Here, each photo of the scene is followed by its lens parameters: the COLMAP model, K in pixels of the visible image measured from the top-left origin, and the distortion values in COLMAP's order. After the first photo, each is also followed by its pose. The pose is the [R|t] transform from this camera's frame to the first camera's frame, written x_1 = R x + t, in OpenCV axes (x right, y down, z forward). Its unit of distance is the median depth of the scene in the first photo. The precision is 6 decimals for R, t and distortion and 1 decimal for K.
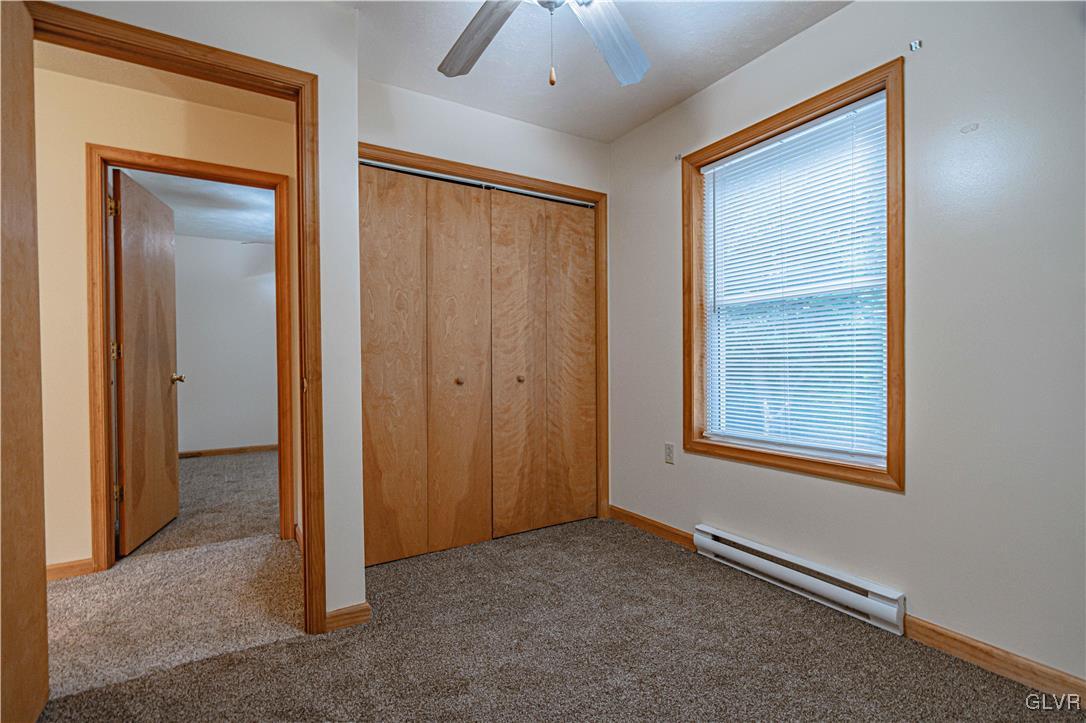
lens RADIAL K [[515.7, 0, 543.0], [0, 515.7, 361.5], [0, 0, 1]] dist [0.036340, 0.000102]
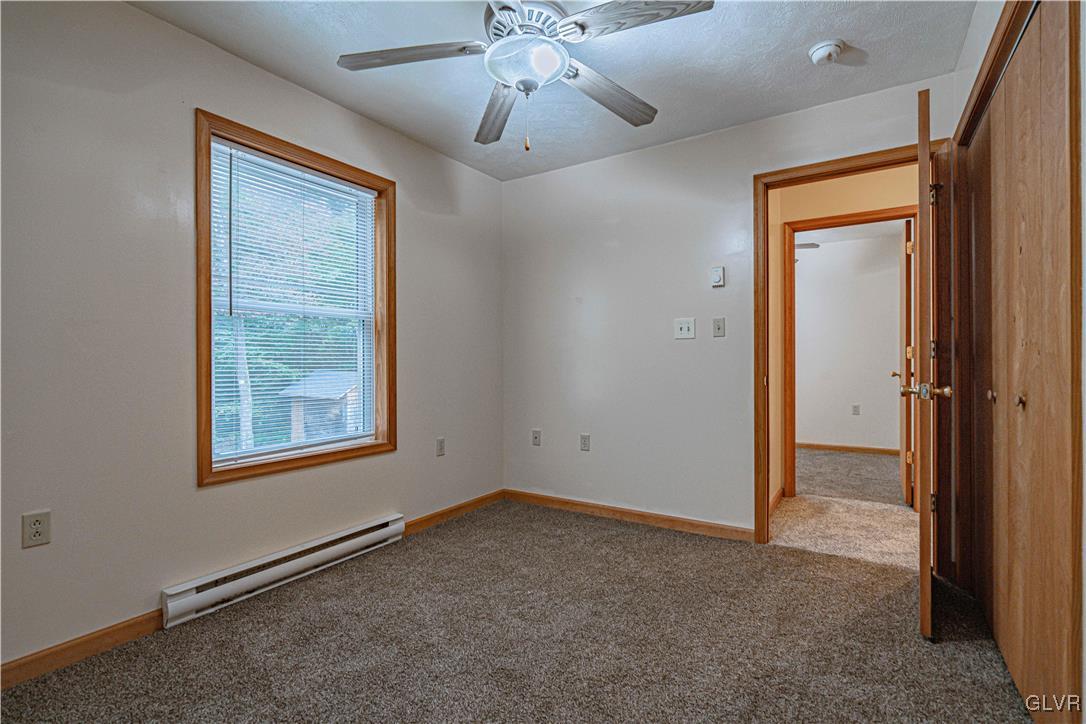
lens RADIAL K [[509.4, 0, 537.8], [0, 509.4, 354.8], [0, 0, 1]] dist [0.004003, 0.000278]
pose [[-0.423114, 0.004005, 0.906068, -0.766441], [-0.005304, 0.999962, -0.006897, -0.032798], [-0.906061, -0.007724, -0.423077, 1.058086]]
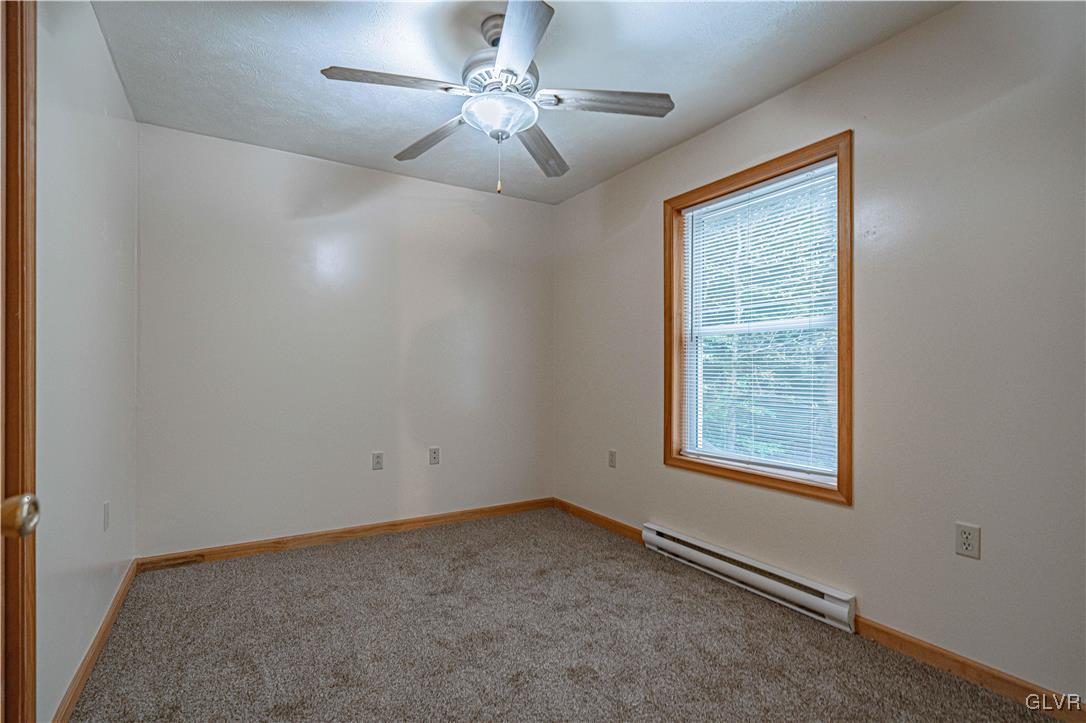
lens RADIAL K [[510.3, 0, 505.4], [0, 510.3, 373.3], [0, 0, 1]] dist [-0.000021, -0.000057]
pose [[0.998190, 0.009877, -0.059317, -0.002073], [-0.009798, 0.999951, 0.001623, -0.030001], [0.059330, -0.001039, 0.998238, -0.129432]]
